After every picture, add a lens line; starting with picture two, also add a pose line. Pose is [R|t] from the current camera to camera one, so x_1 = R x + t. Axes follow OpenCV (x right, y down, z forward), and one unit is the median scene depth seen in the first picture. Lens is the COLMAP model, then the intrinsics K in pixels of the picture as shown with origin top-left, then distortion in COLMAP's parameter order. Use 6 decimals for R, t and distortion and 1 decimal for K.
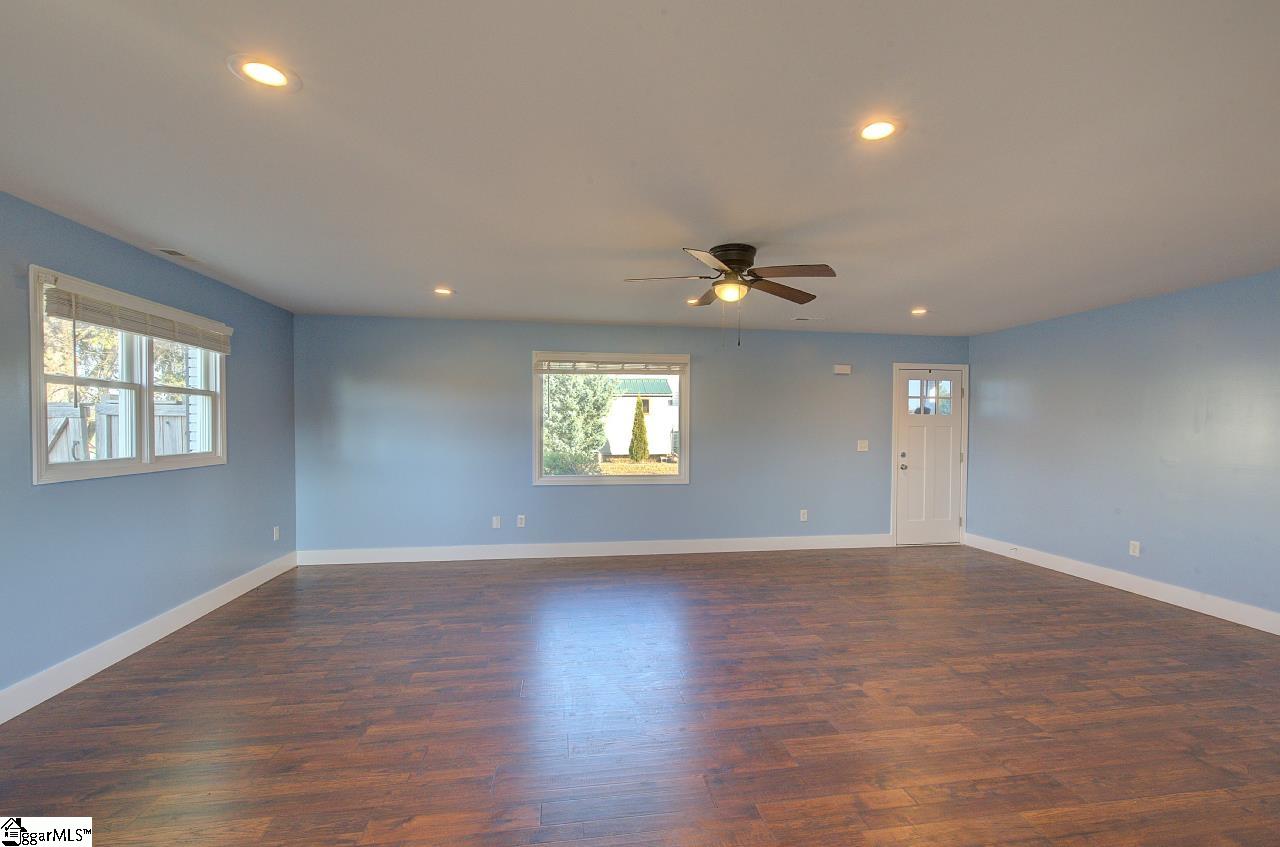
lens RADIAL K [[561.1, 0, 644.1], [0, 561.1, 436.0], [0, 0, 1]] dist [-0.000404, 0.000237]
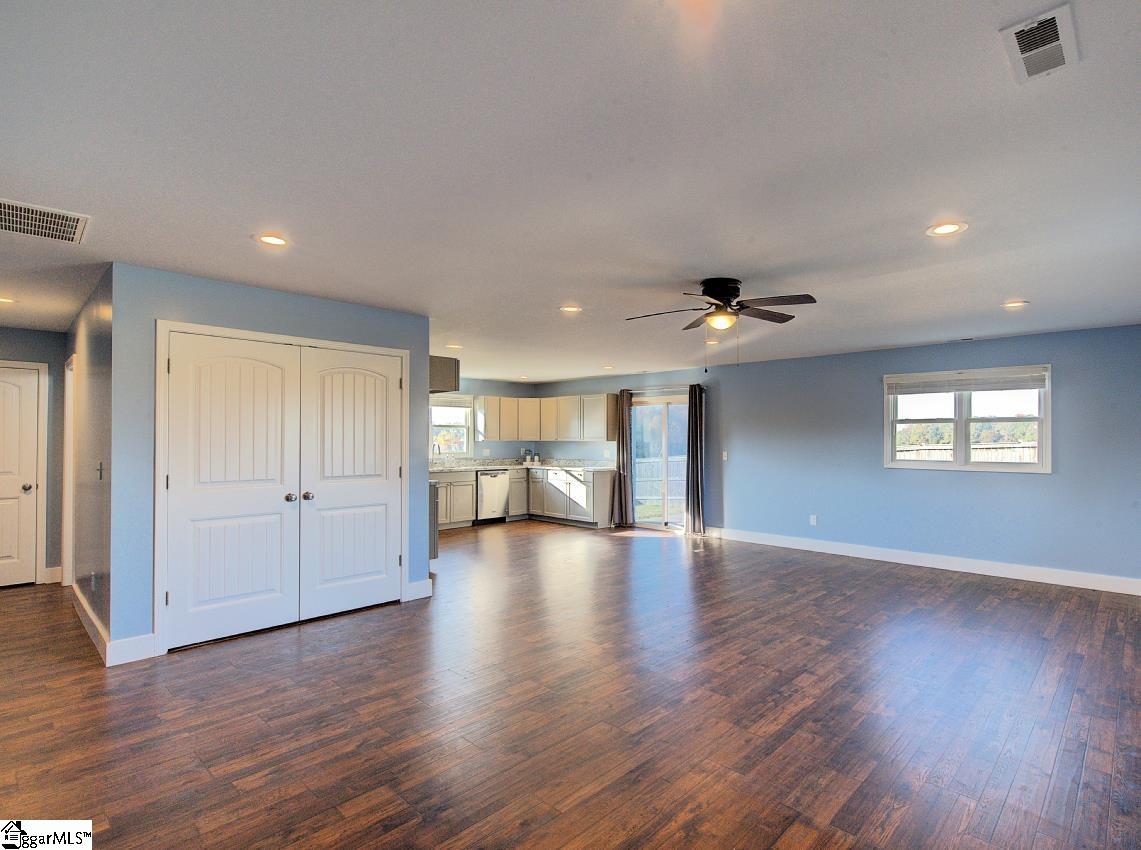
lens RADIAL K [[576.1, 0, 651.9], [0, 576.1, 437.7], [0, 0, 1]] dist [-0.001749, 0.000200]
pose [[-0.758966, -0.010995, -0.651038, 0.747941], [-0.019322, 0.999797, 0.005640, -0.020321], [0.650844, 0.016861, -0.759024, 1.332598]]
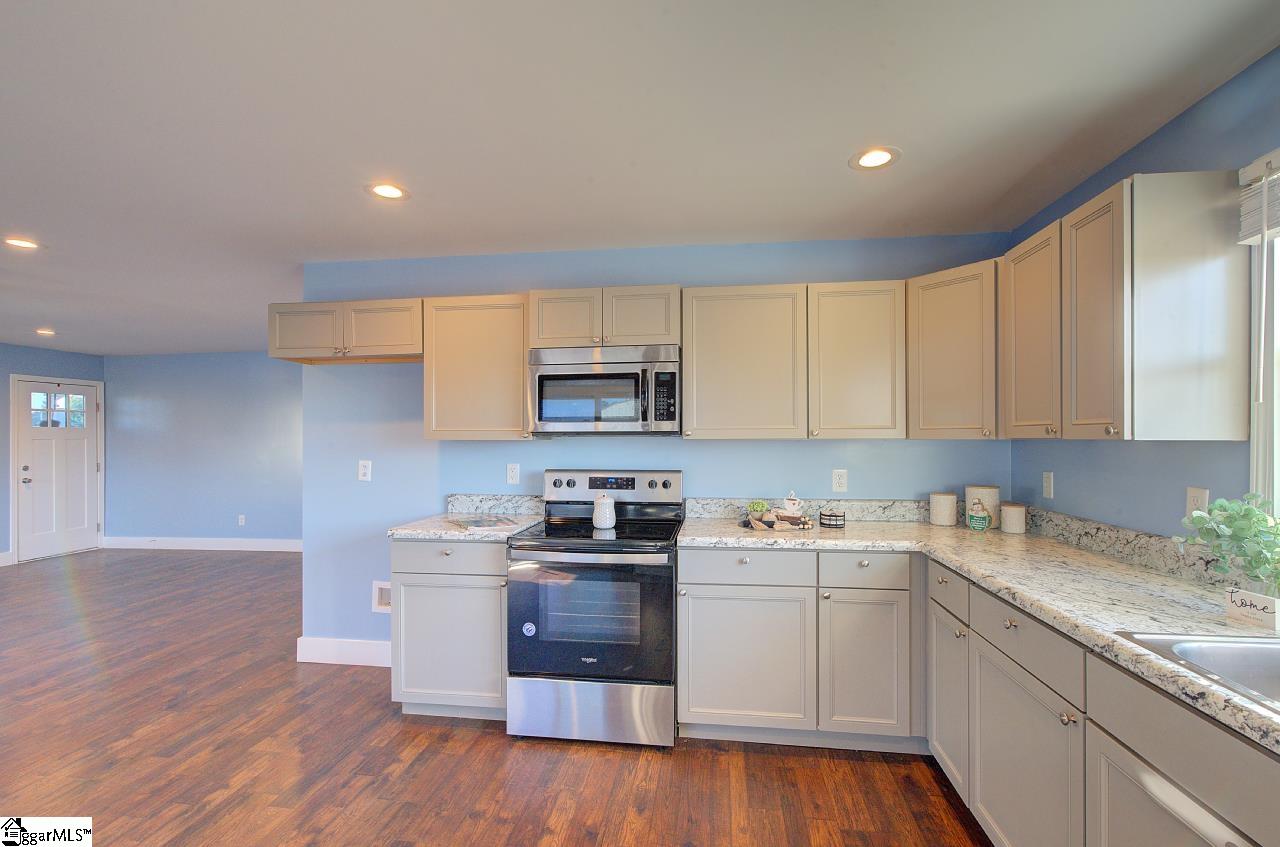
lens RADIAL K [[561.1, 0, 644.1], [0, 561.1, 436.0], [0, 0, 1]] dist [-0.000404, 0.000237]
pose [[0.281293, -0.007033, 0.959596, -0.250013], [0.025021, 0.999687, -0.000008, 0.006124], [-0.959296, 0.024012, 0.281381, -0.450367]]
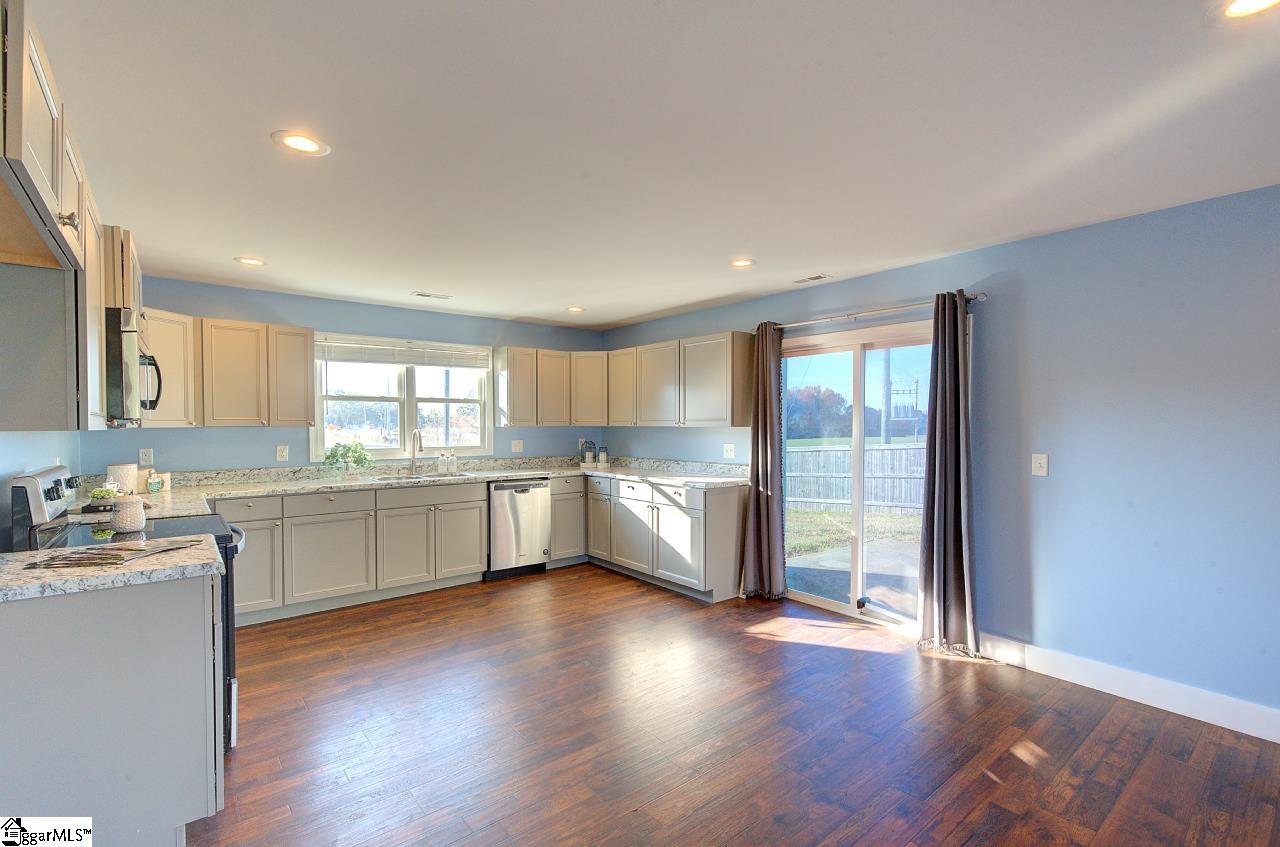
lens RADIAL K [[580.8, 0, 646.8], [0, 580.8, 434.7], [0, 0, 1]] dist [-0.003616, 0.001071]
pose [[-0.860086, 0.002615, -0.510142, 0.195159], [-0.016194, 0.999343, 0.032425, -0.010775], [0.509892, 0.036149, -0.859479, 0.490019]]
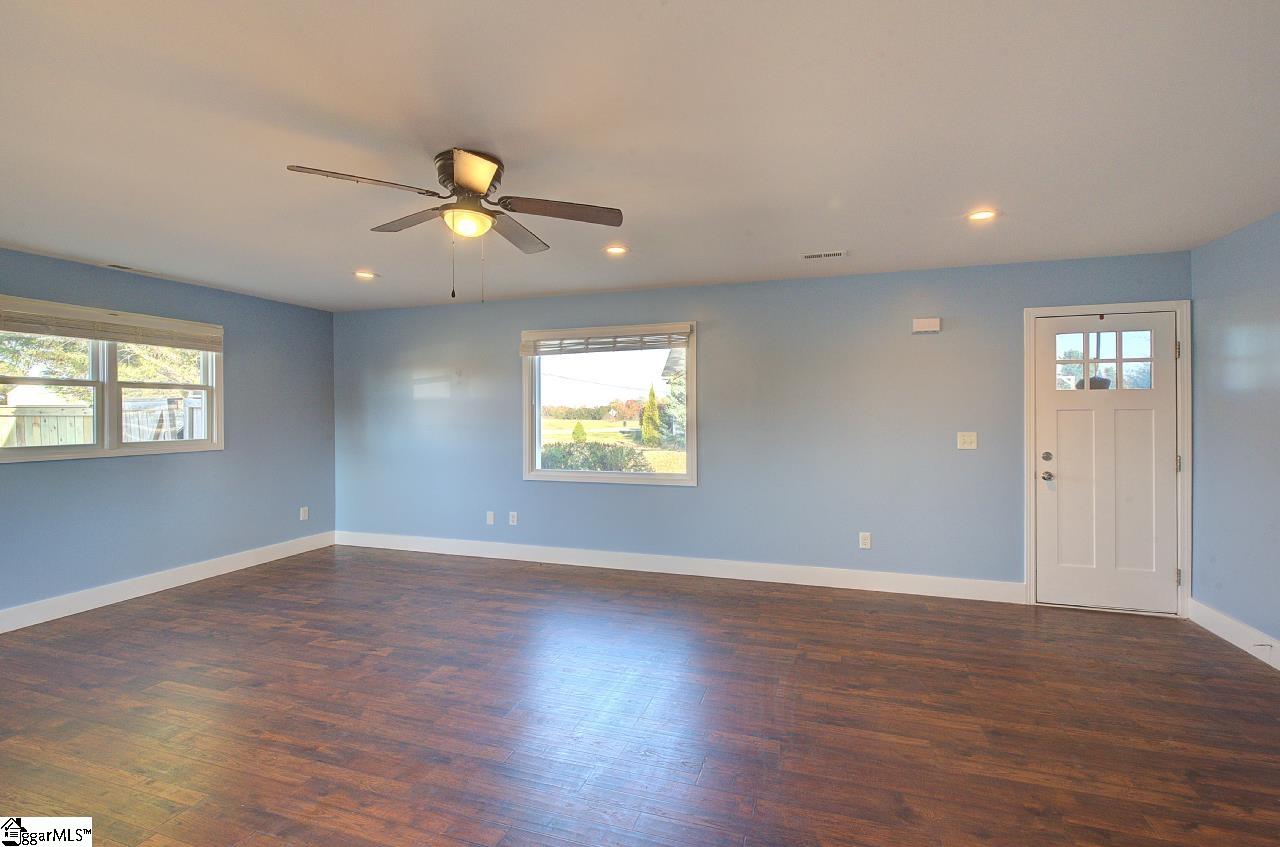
lens RADIAL K [[568.6, 0, 647.8], [0, 568.6, 410.4], [0, 0, 1]] dist [-0.001637, -0.000083]
pose [[0.891281, -0.010143, -0.453337, 0.505841], [0.000196, 0.999758, -0.021984, -0.004240], [0.453451, 0.019505, 0.891068, 0.351634]]
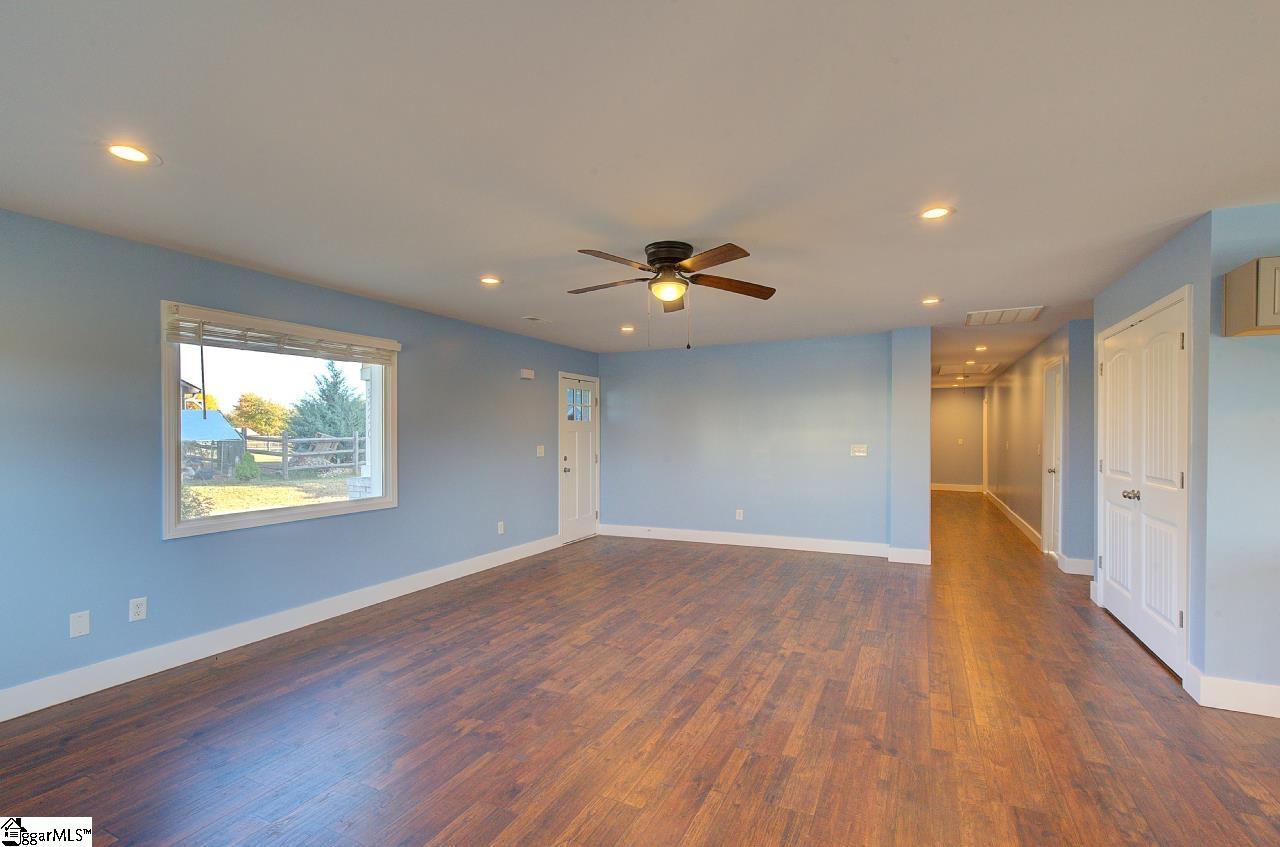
lens RADIAL K [[580.8, 0, 646.8], [0, 580.8, 434.7], [0, 0, 1]] dist [-0.003616, 0.001071]
pose [[0.565052, -0.008173, 0.825015, -0.513760], [0.020751, 0.999775, -0.004308, -0.004917], [-0.824794, 0.019554, 0.565095, 0.354638]]
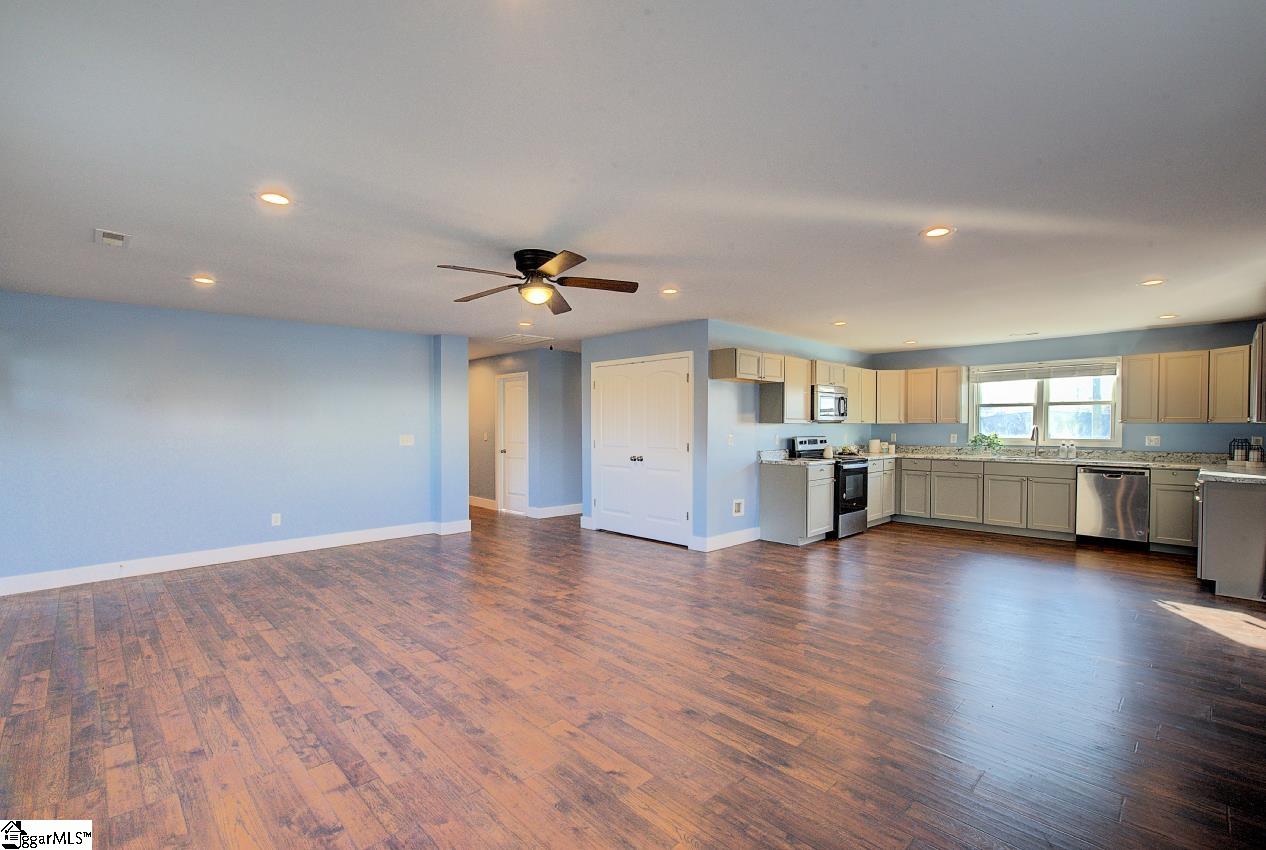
lens RADIAL K [[564.4, 0, 632.6], [0, 564.4, 433.5], [0, 0, 1]] dist [0.001105, 0.000644]
pose [[-0.580010, -0.018786, 0.814393, -0.616993], [0.013565, 0.999373, 0.032713, -0.021062], [-0.814497, 0.030021, -0.579391, 1.107881]]
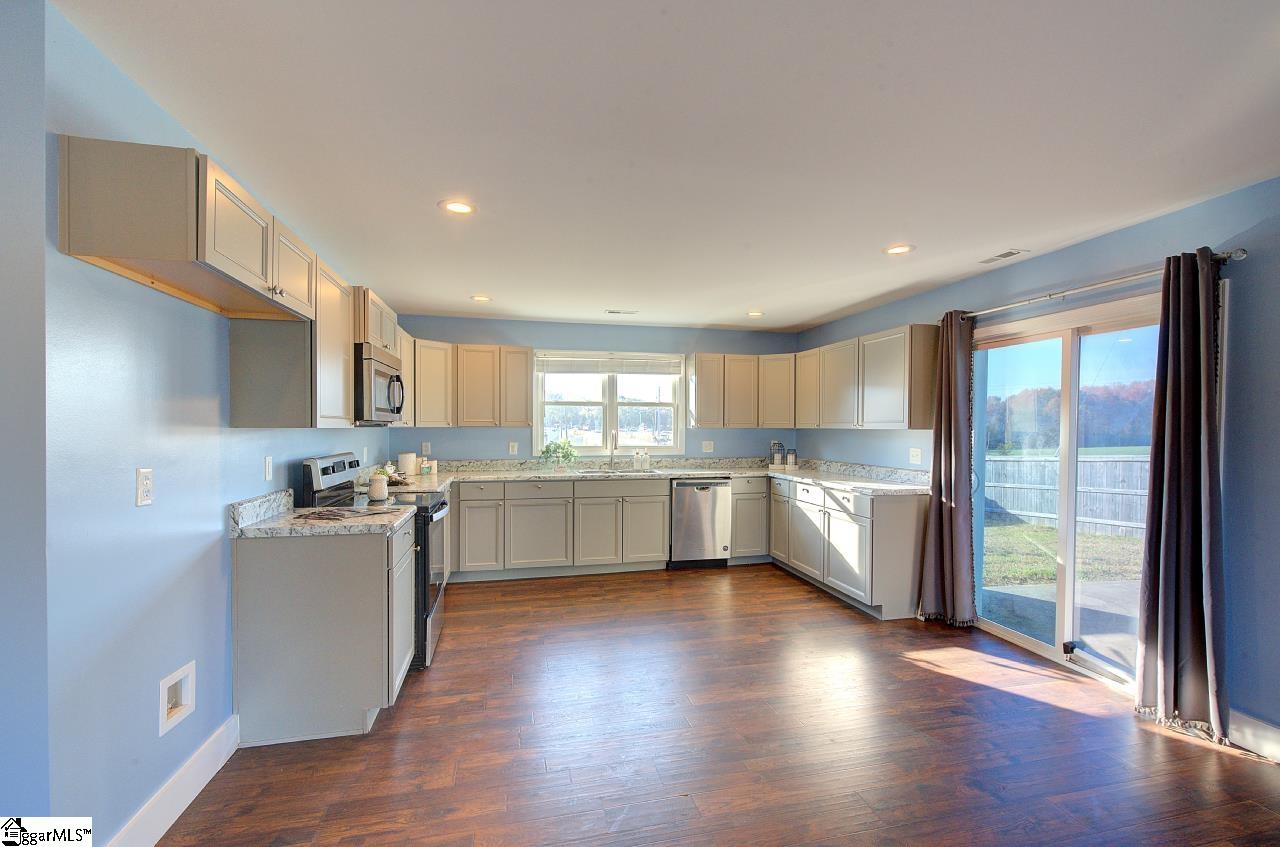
lens RADIAL K [[567.5, 0, 646.7], [0, 567.5, 434.5], [0, 0, 1]] dist [0.000974, 0.000477]
pose [[-0.996240, -0.009922, -0.086061, 0.042518], [-0.012945, 0.999316, 0.034642, -0.012052], [0.085658, 0.035626, -0.995687, 0.555605]]
